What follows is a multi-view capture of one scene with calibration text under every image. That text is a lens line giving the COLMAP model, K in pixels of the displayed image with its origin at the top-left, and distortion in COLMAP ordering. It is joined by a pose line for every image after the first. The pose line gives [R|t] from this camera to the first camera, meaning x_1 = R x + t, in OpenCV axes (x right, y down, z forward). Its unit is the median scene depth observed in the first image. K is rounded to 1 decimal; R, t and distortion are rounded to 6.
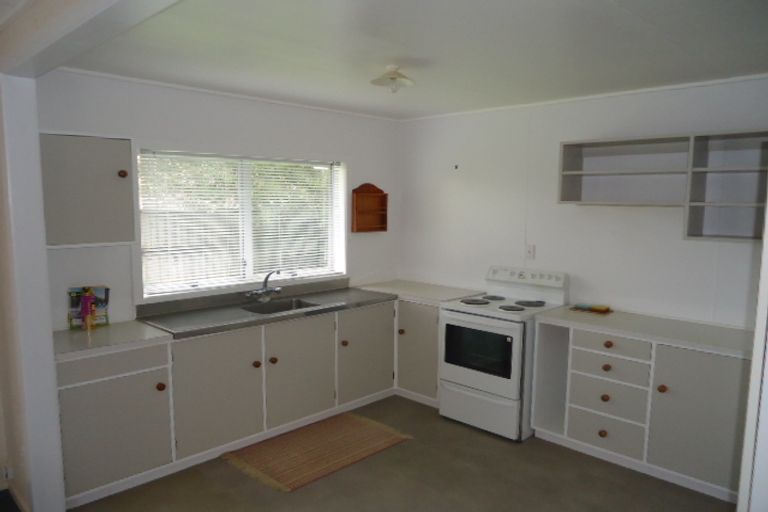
lens RADIAL K [[553.6, 0, 383.5], [0, 553.6, 258.6], [0, 0, 1]] dist [0.000926, 0.000904]
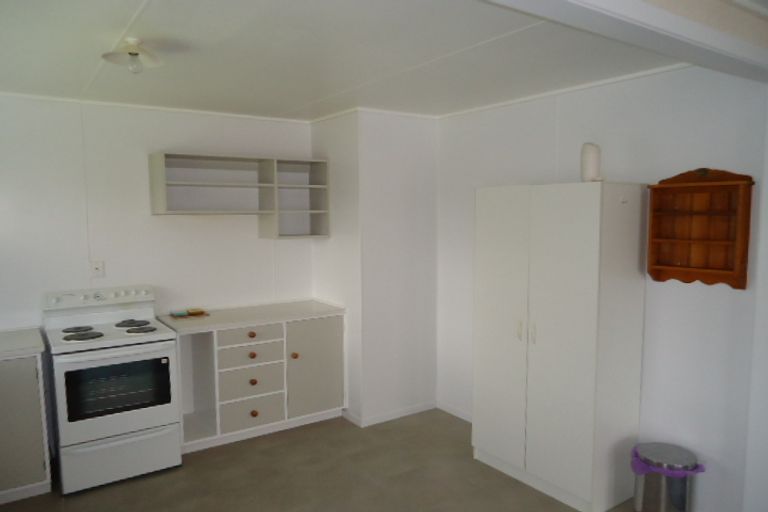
lens RADIAL K [[553.6, 0, 384.0], [0, 553.6, 257.2], [0, 0, 1]] dist [0.000926, 0.000904]
pose [[0.190162, -0.088534, 0.977753, -0.589659], [0.111242, 0.991455, 0.068139, -0.047075], [-0.975430, 0.095809, 0.198385, 0.446387]]
